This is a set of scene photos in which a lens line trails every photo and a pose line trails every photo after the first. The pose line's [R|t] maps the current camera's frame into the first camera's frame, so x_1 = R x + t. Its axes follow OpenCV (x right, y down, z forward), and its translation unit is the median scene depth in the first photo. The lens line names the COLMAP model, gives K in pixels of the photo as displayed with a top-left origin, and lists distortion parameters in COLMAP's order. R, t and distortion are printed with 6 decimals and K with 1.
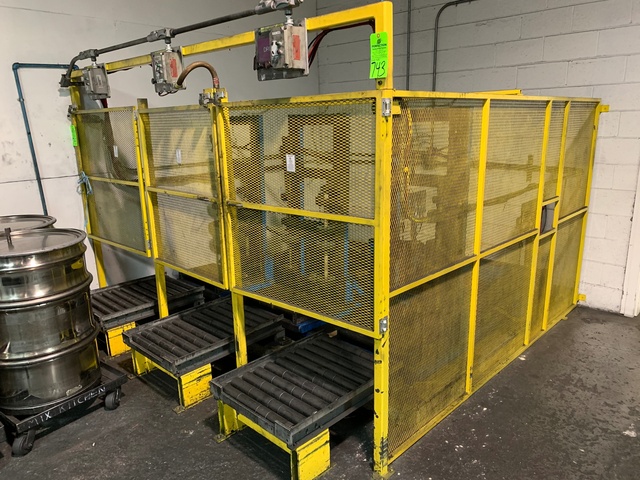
lens RADIAL K [[494.9, 0, 320.0], [0, 494.9, 240.0], [0, 0, 1]] dist [0.002900, 0.002089]
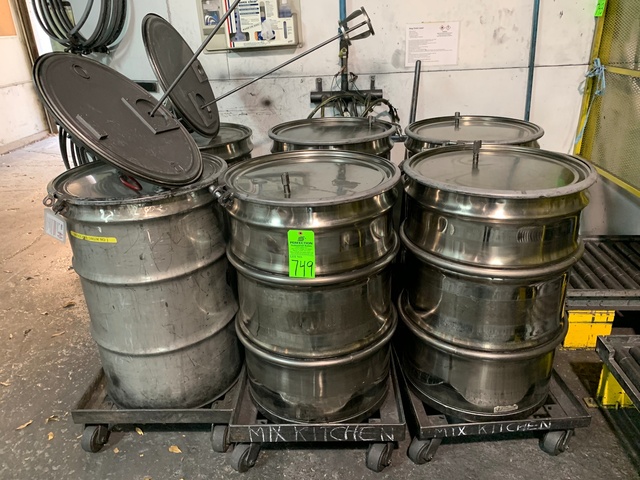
lens RADIAL K [[494.9, 0, 320.0], [0, 494.9, 240.0], [0, 0, 1]] dist [0.002900, 0.002089]
pose [[0.645404, 0.306107, -0.699823, -0.210721], [-0.157872, 0.949864, 0.269881, -0.033956], [0.747349, -0.063699, 0.661371, 0.318837]]
